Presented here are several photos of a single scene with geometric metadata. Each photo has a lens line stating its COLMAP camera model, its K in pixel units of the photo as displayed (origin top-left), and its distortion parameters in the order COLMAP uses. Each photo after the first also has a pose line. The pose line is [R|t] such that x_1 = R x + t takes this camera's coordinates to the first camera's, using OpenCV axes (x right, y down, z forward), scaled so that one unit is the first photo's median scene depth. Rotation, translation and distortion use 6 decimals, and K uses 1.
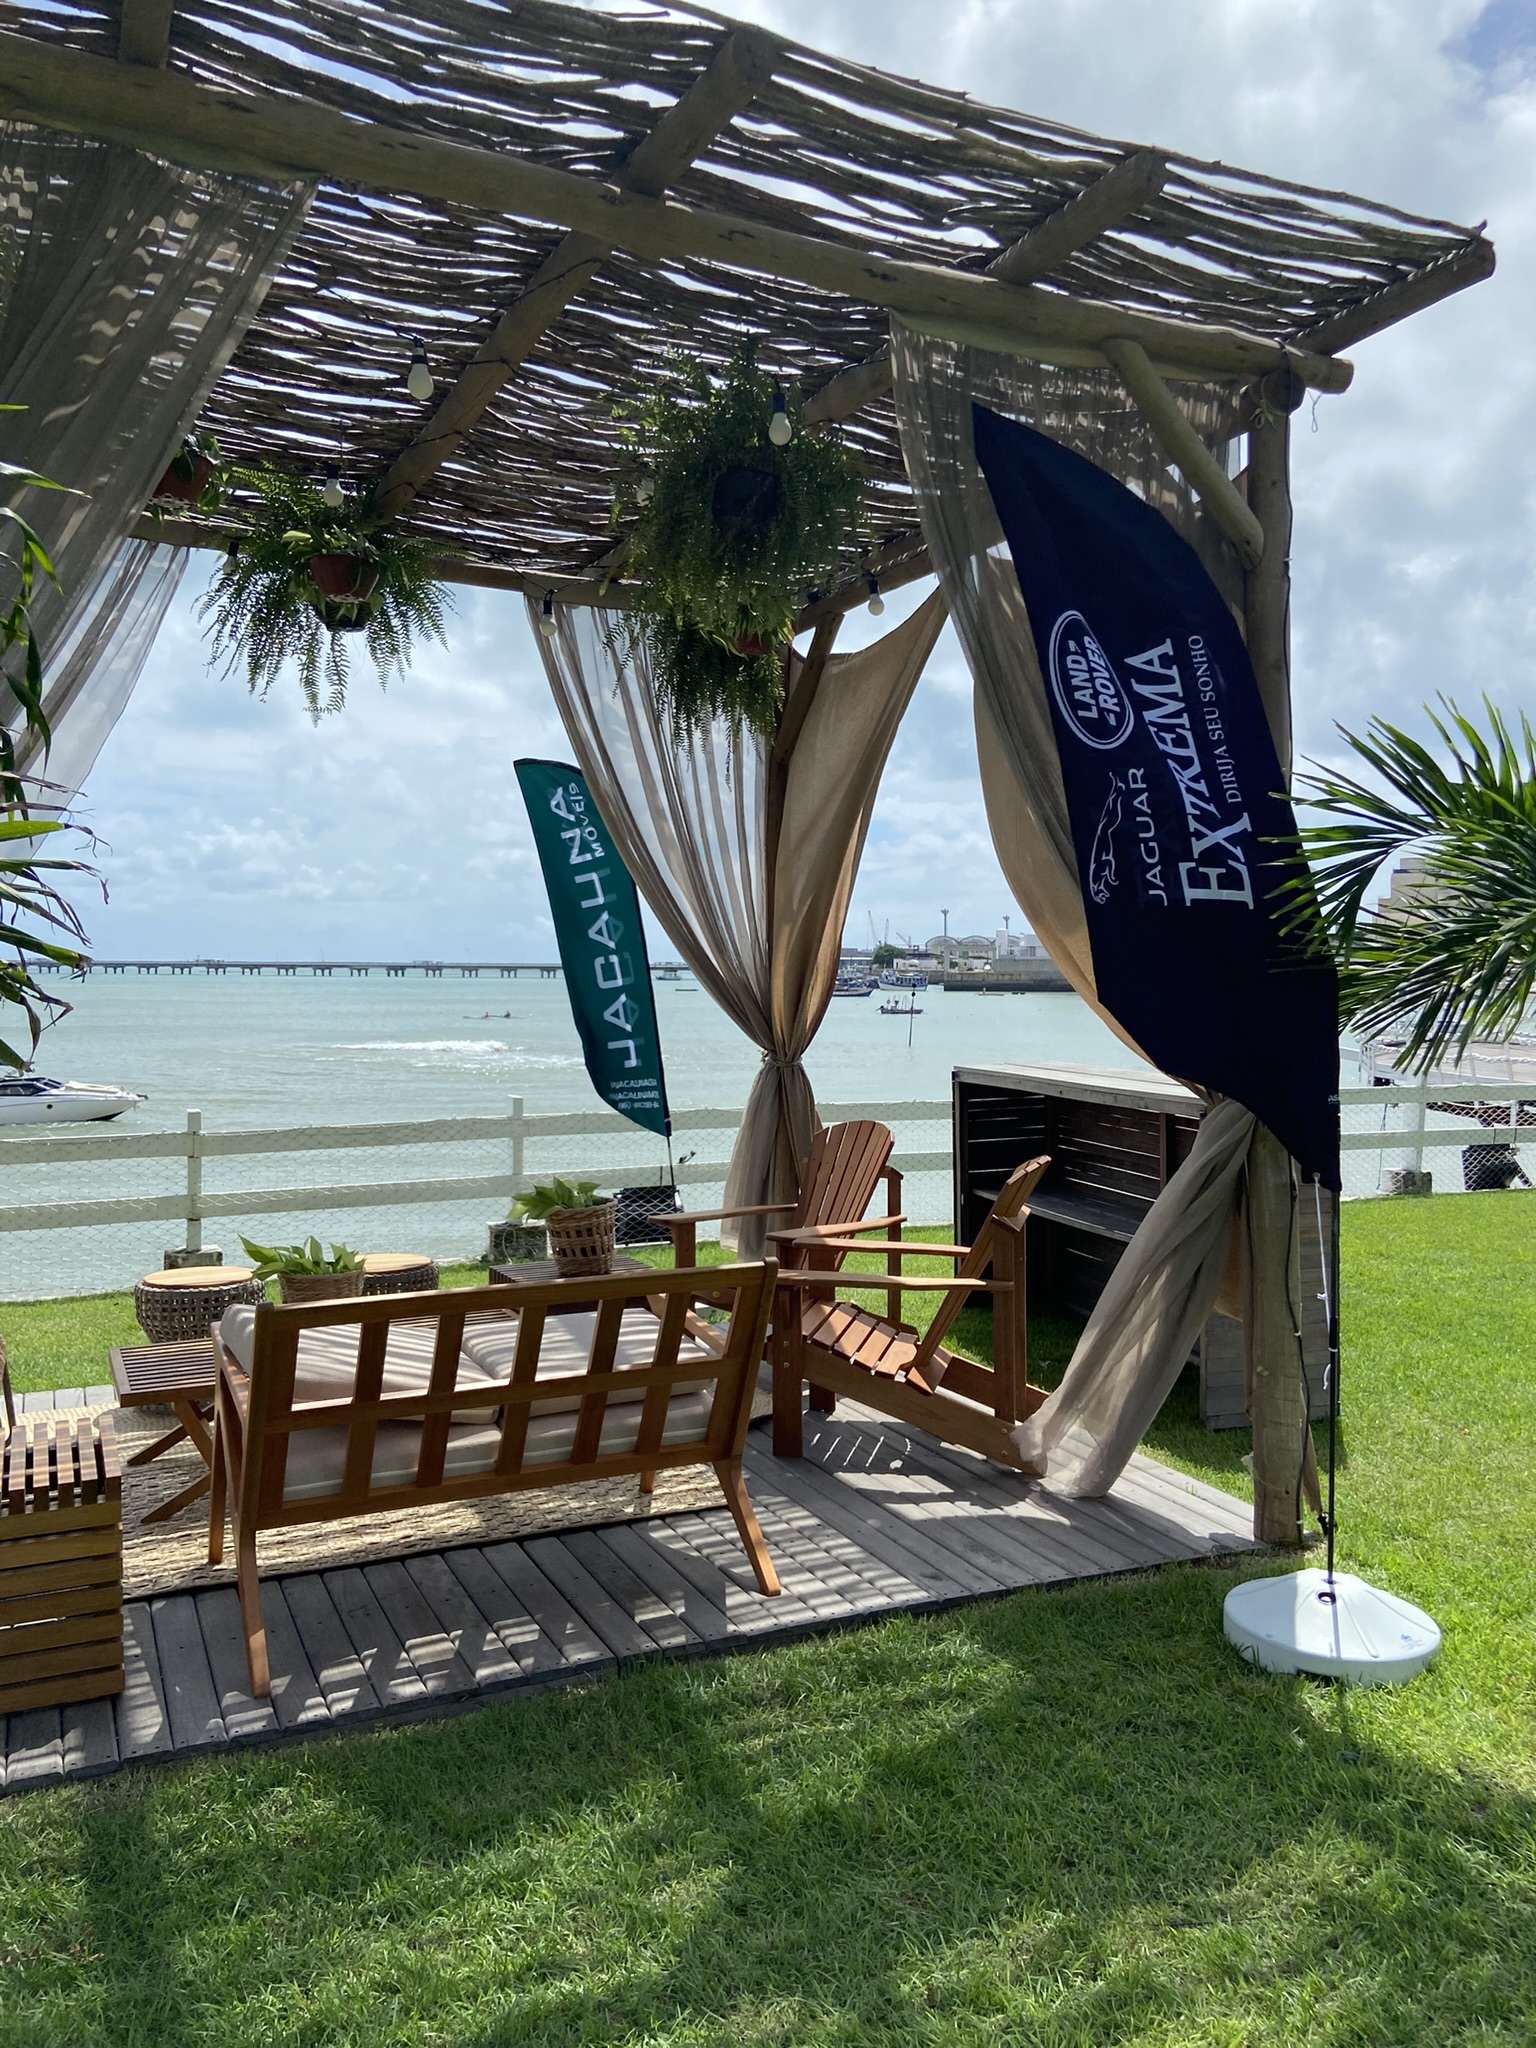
lens RADIAL K [[1544.5, 0, 778.8], [0, 1544.5, 1004.0], [0, 0, 1]] dist [0.123842, -0.155145]
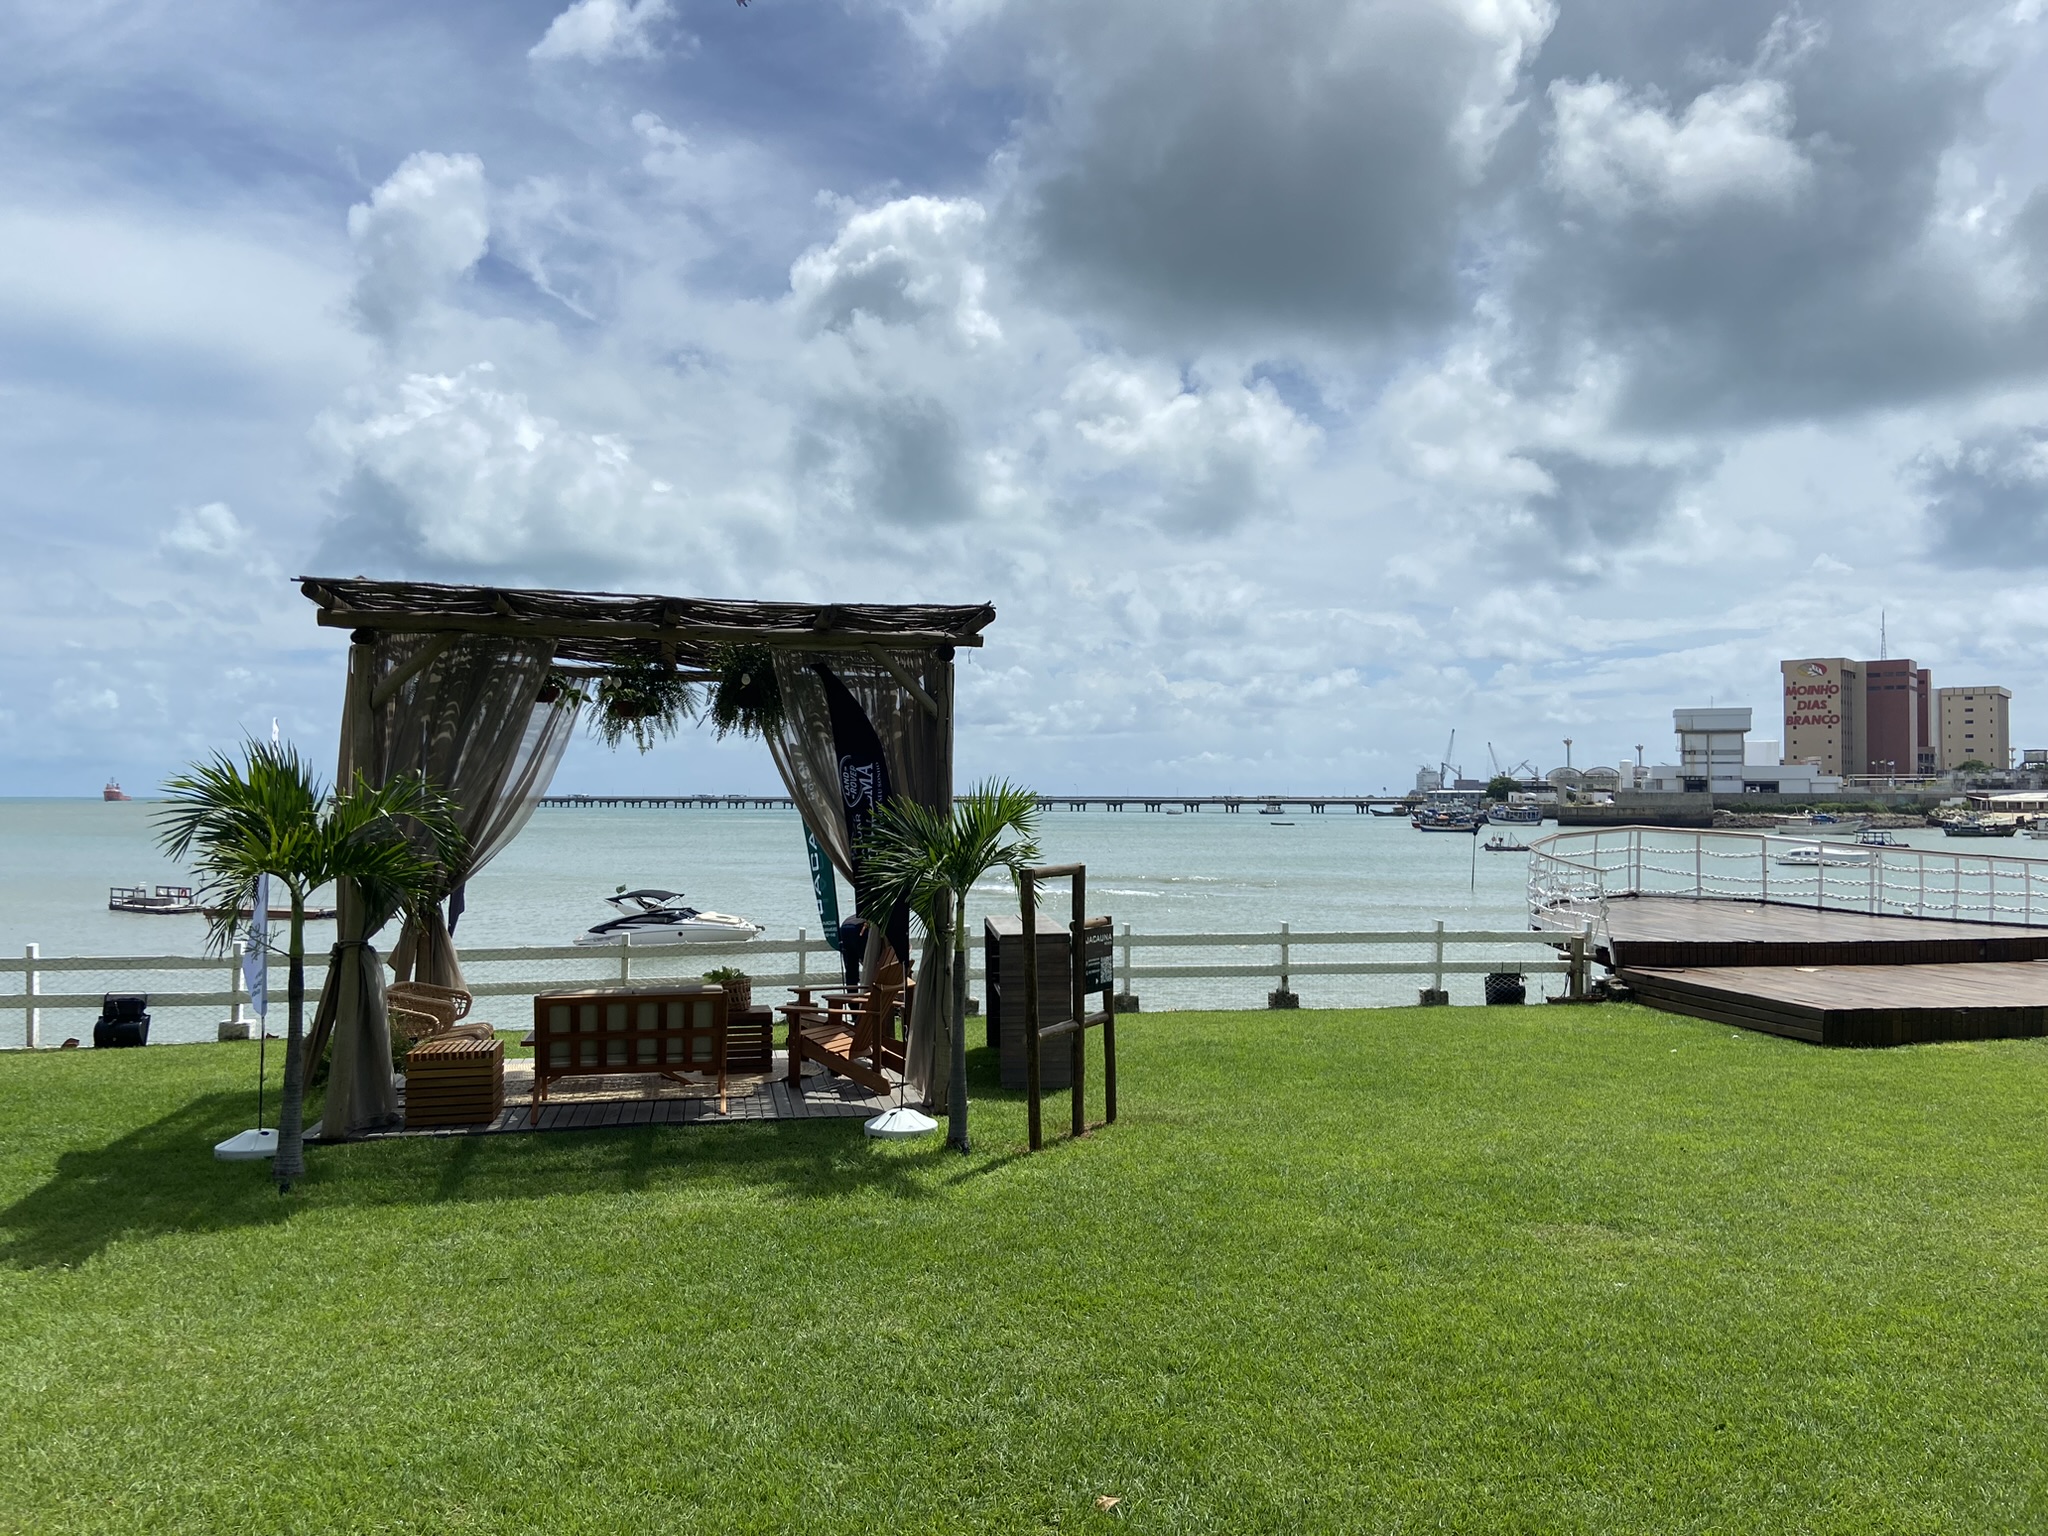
lens RADIAL K [[1547.7, 0, 1025.0], [0, 1547.7, 761.6], [0, 0, 1]] dist [0.118671, -0.153840]
pose [[0.972346, -0.009126, -0.233368, 1.063414], [-0.002133, 0.998848, -0.047946, -0.098567], [0.233536, 0.047117, 0.971206, -1.429398]]
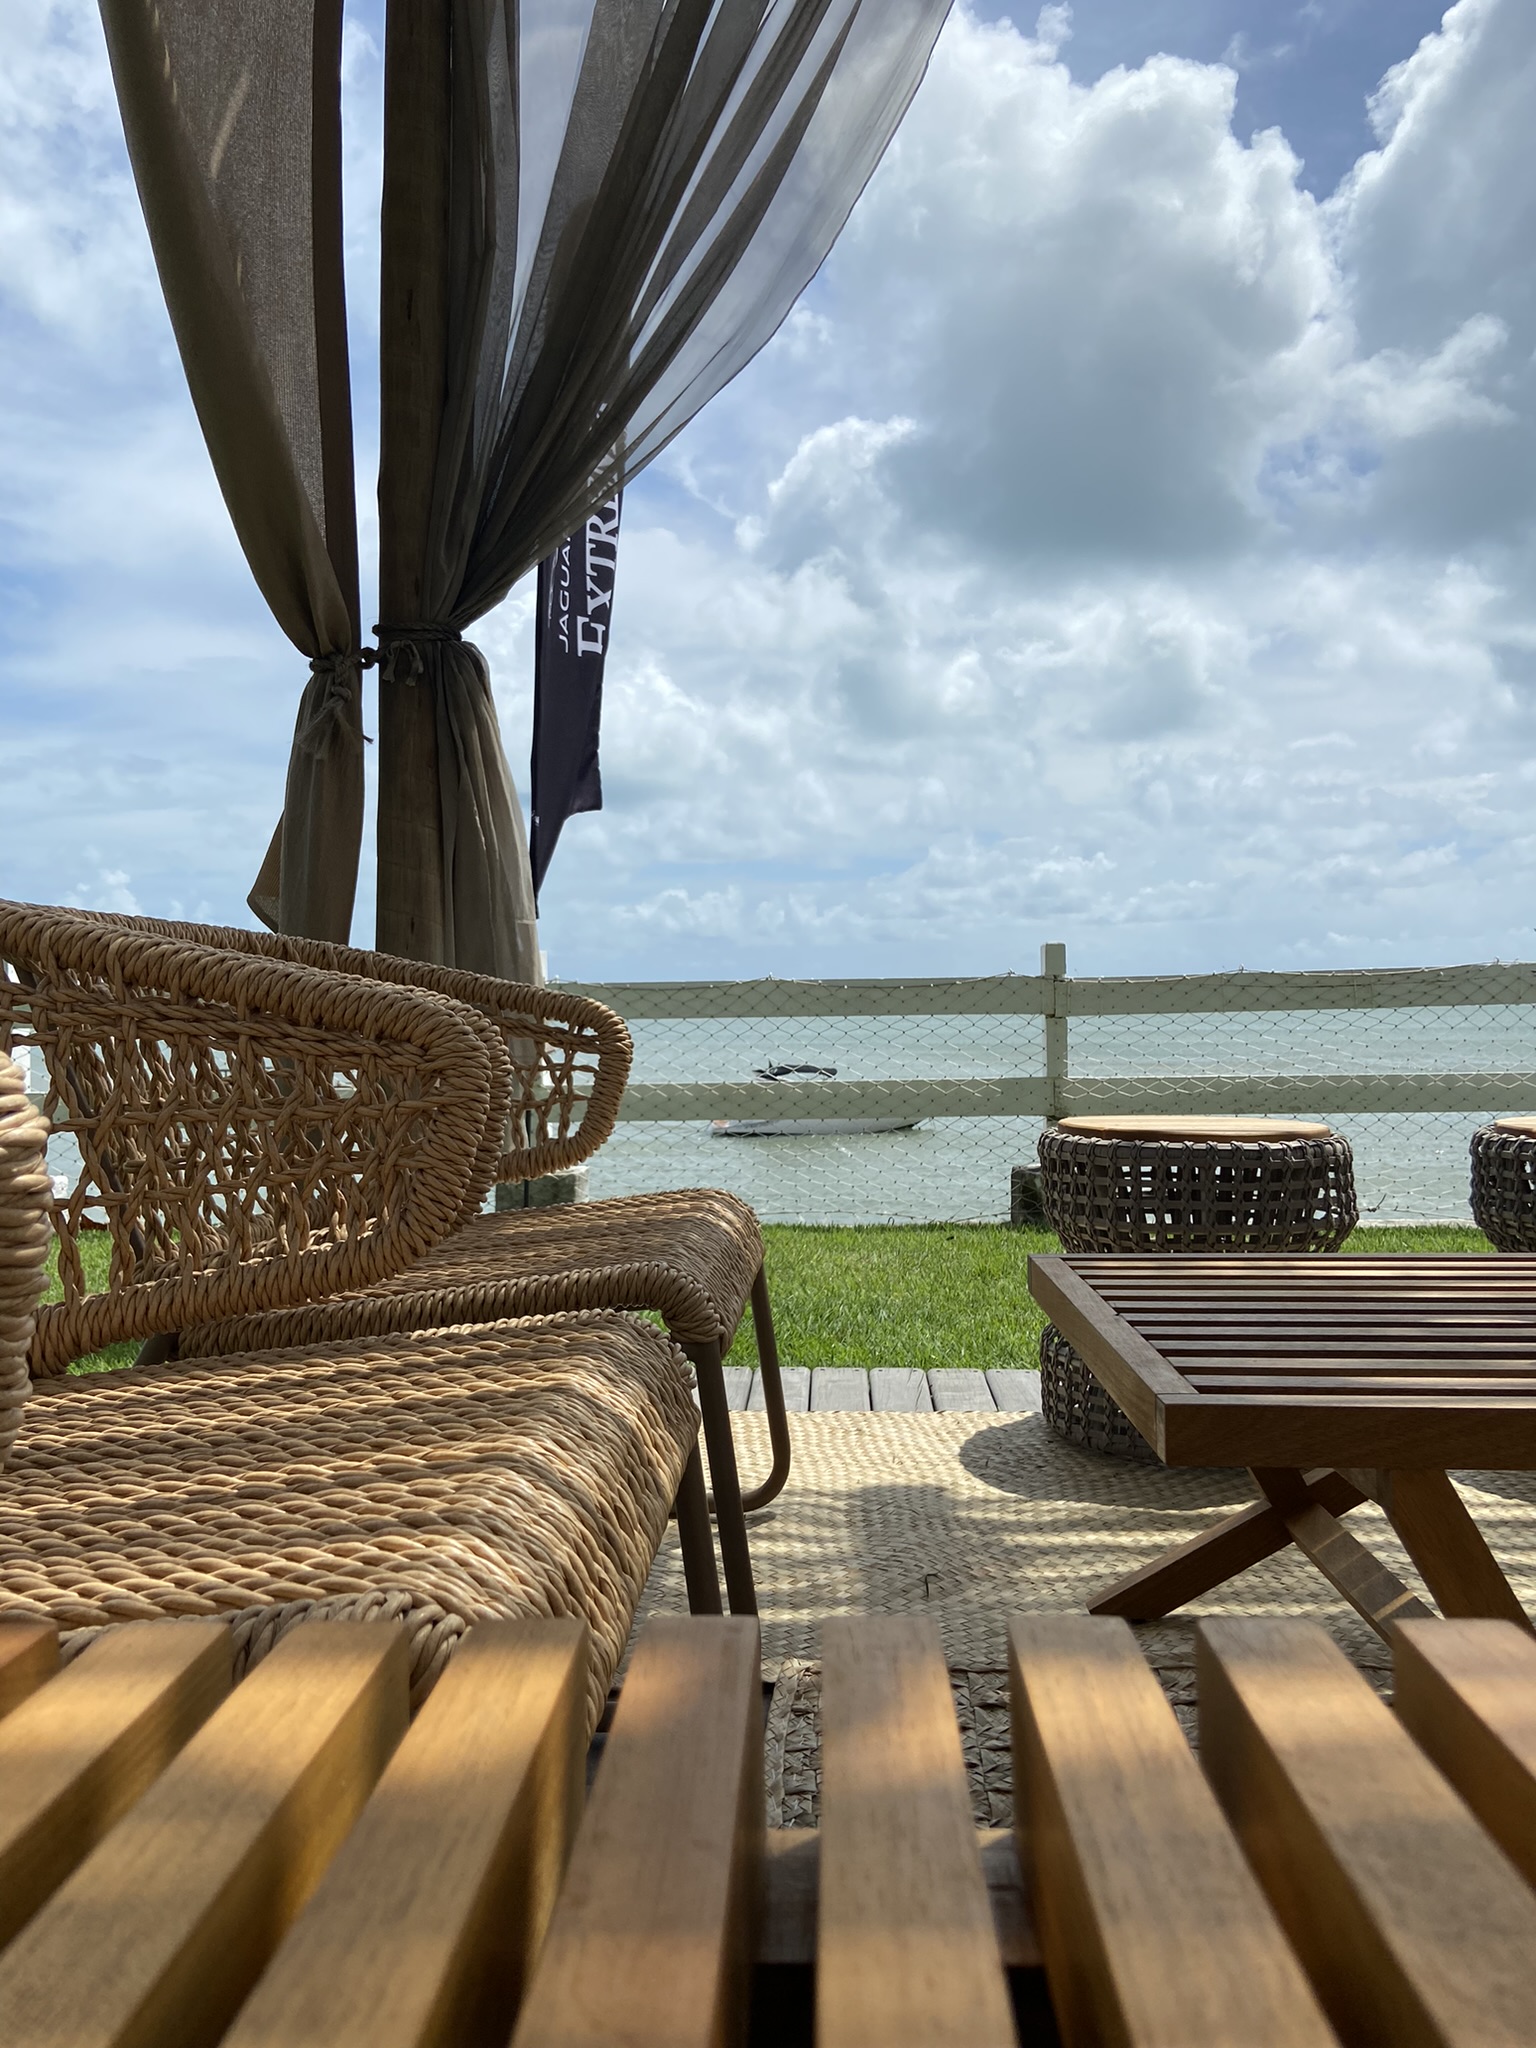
lens RADIAL K [[1547.7, 0, 757.5], [0, 1547.7, 1005.8], [0, 0, 1]] dist [0.118671, -0.153840]
pose [[0.883793, -0.012737, -0.467704, -0.382587], [0.006481, 0.999867, -0.014982, 0.203589], [0.467833, 0.010210, 0.883758, 0.812636]]
